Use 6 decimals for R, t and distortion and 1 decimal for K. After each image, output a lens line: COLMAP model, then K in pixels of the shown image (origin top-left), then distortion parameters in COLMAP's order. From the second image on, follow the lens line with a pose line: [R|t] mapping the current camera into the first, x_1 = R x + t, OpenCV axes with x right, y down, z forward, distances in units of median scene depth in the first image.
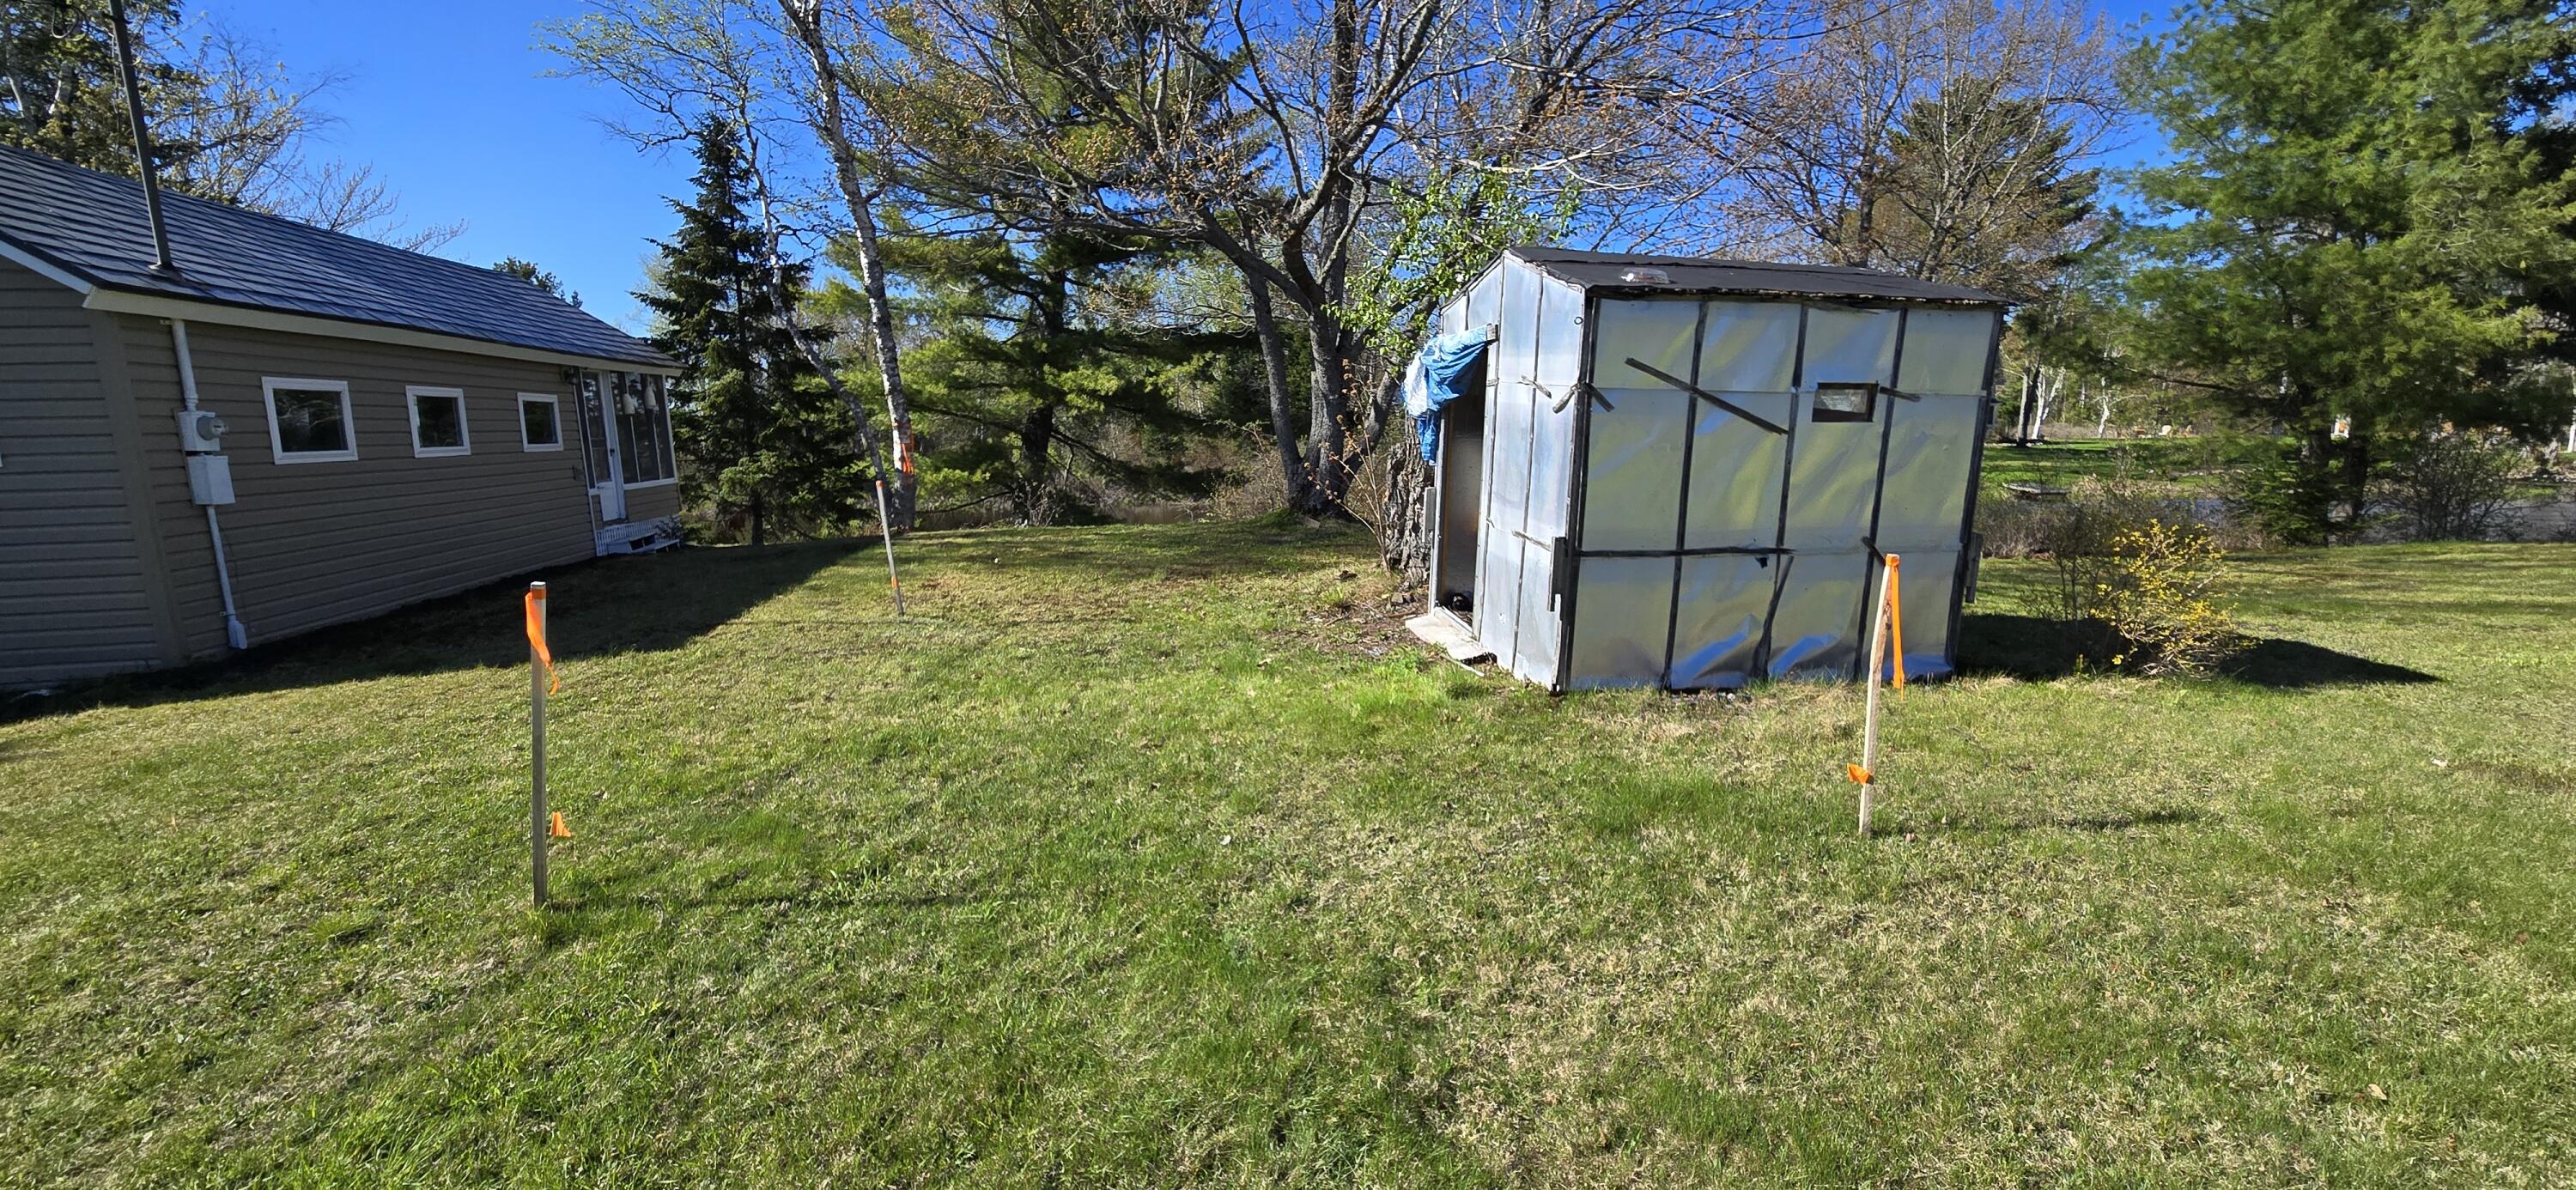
lens RADIAL K [[1036.5, 0, 1282.1], [0, 1036.5, 581.7], [0, 0, 1]] dist [-0.000381, 0.000070]
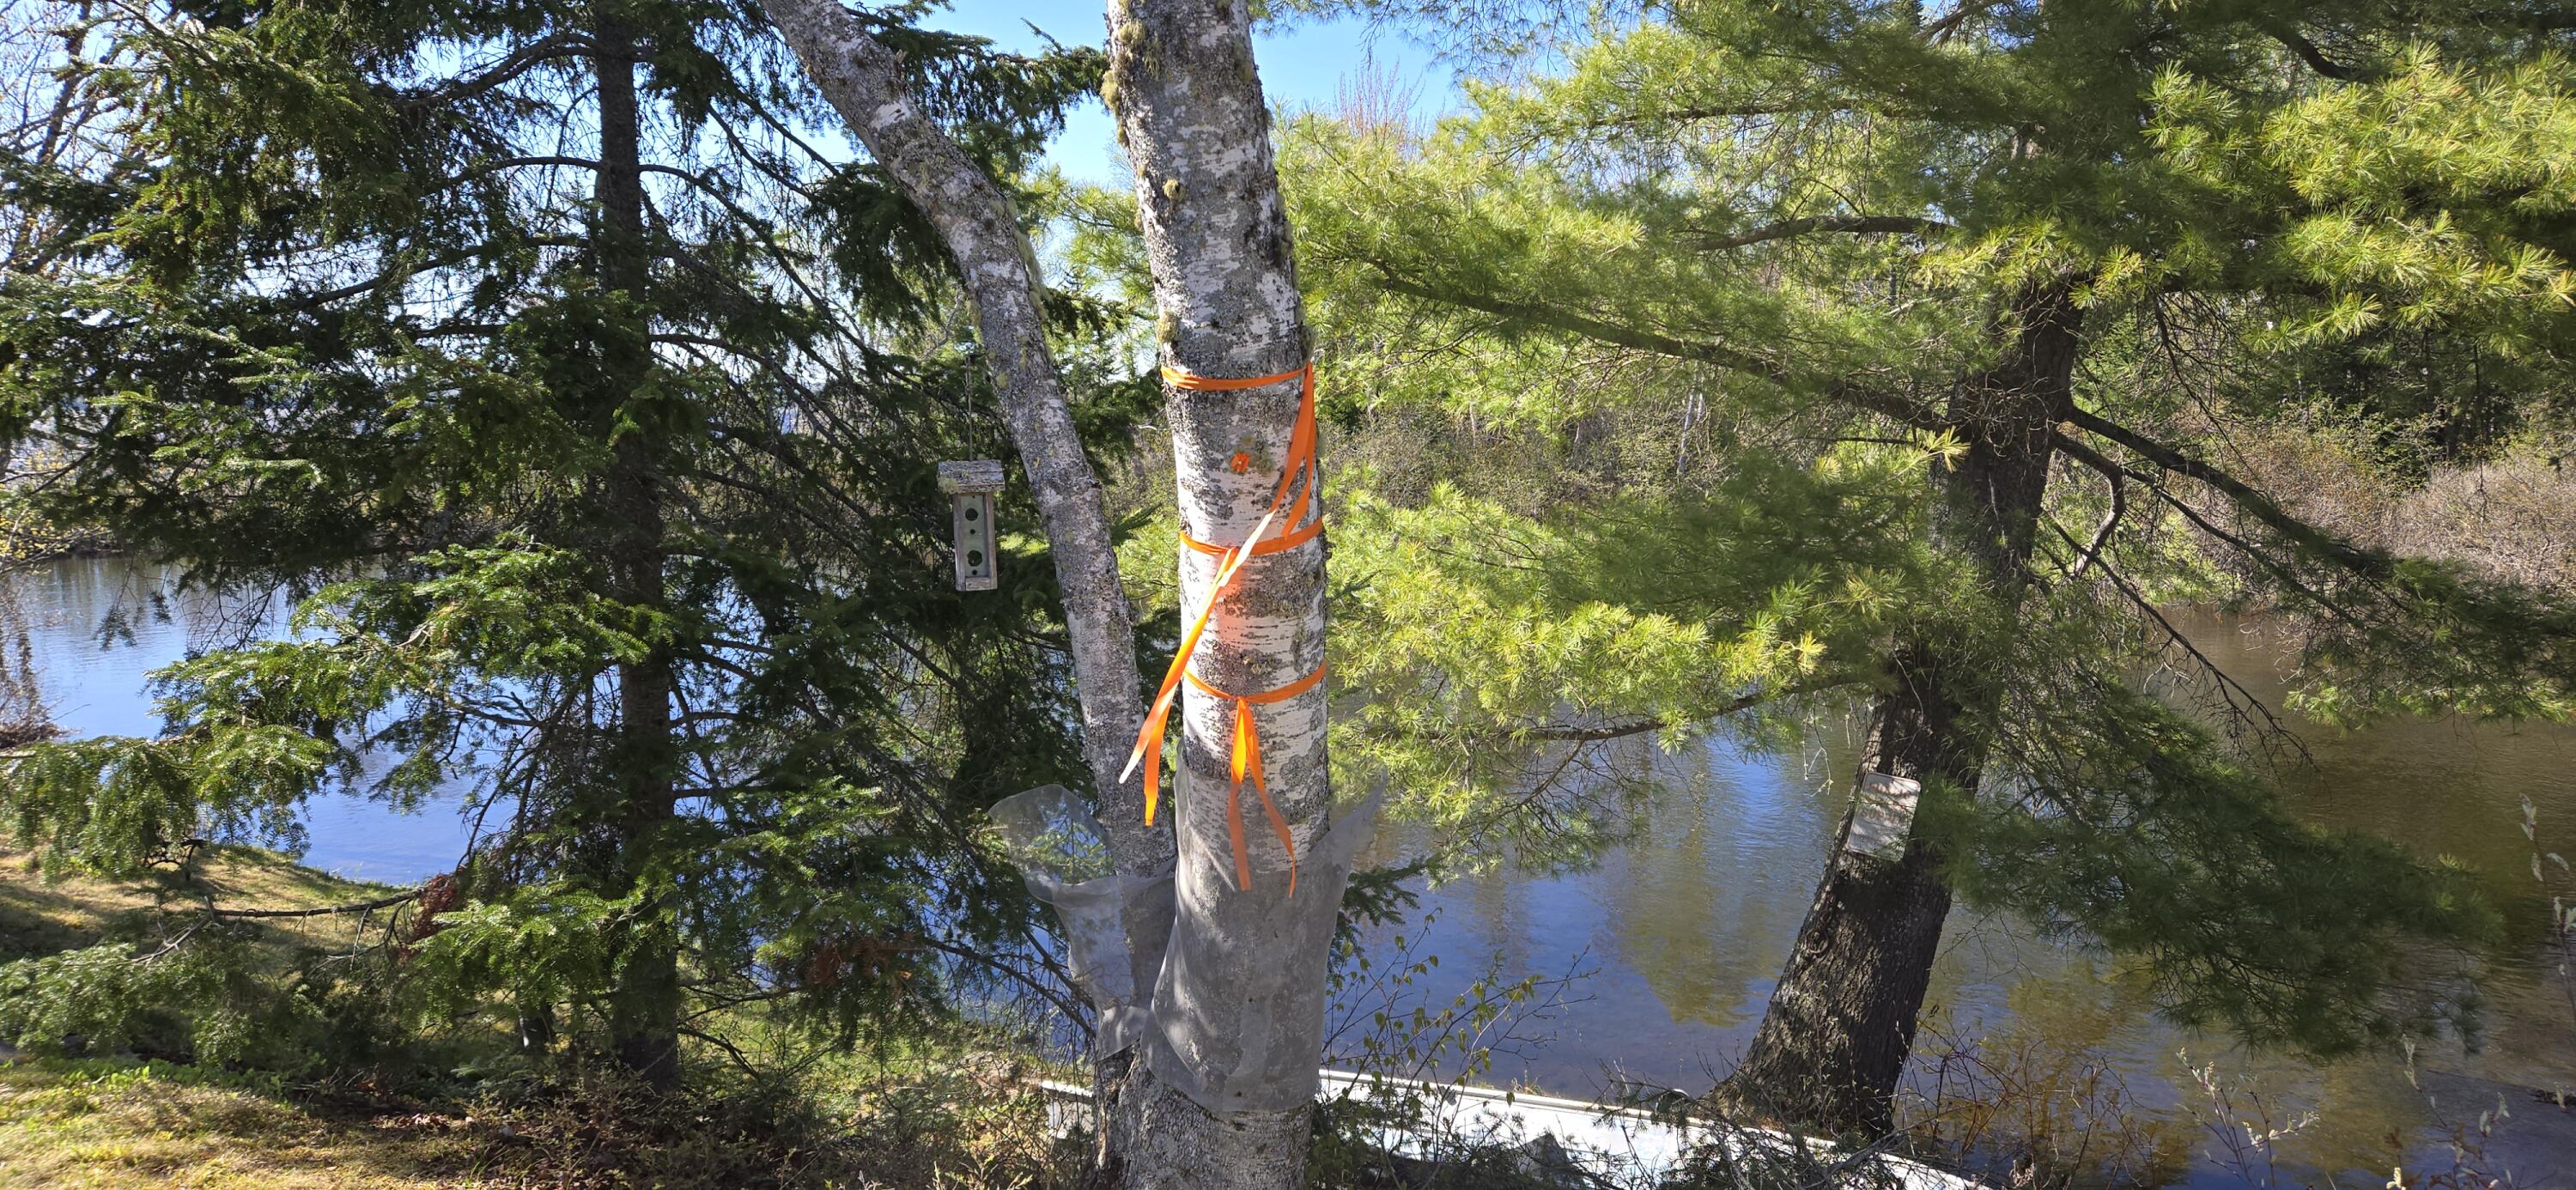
lens RADIAL K [[1766.7, 0, 1354.7], [0, 1766.7, 547.5], [0, 0, 1]] dist [0.167893, -0.000272]
pose [[0.882177, 0.050863, -0.468163, -0.247823], [-0.078004, 0.996200, -0.038754, -0.124923], [0.464413, 0.070706, 0.882792, 0.810046]]
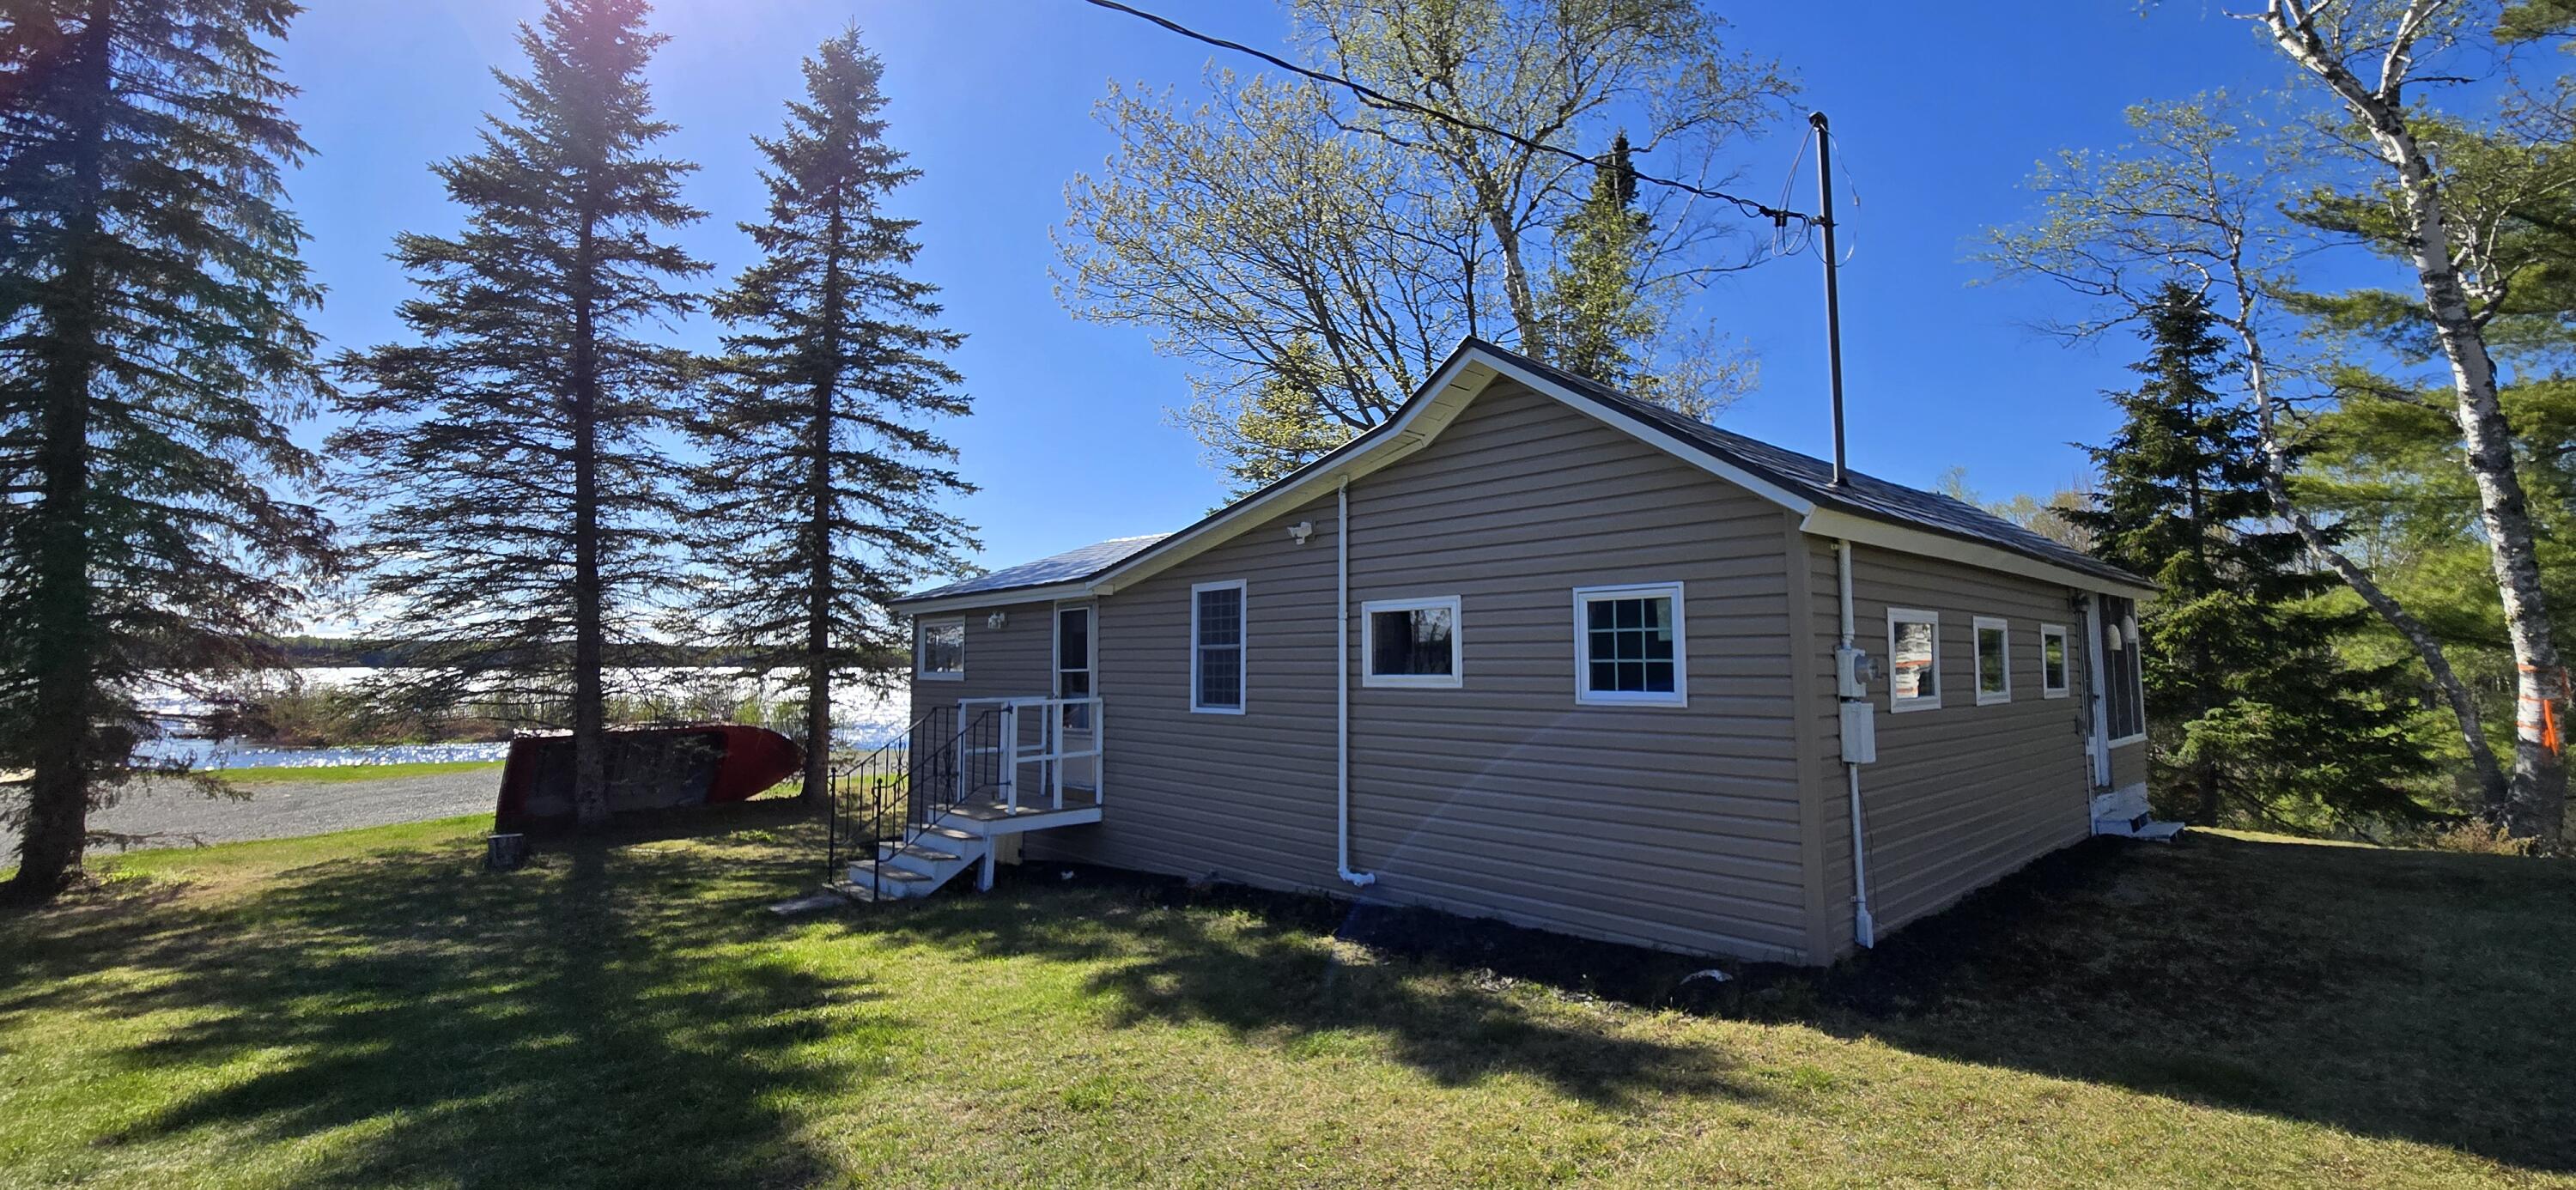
lens RADIAL K [[1033.9, 0, 1316.8], [0, 1033.9, 601.8], [0, 0, 1]] dist [-0.000740, 0.000032]
pose [[0.517302, -0.034785, -0.855096, -0.216298], [-0.138788, 0.982537, -0.123932, -0.015203], [0.844474, 0.182787, 0.503440, 0.081544]]
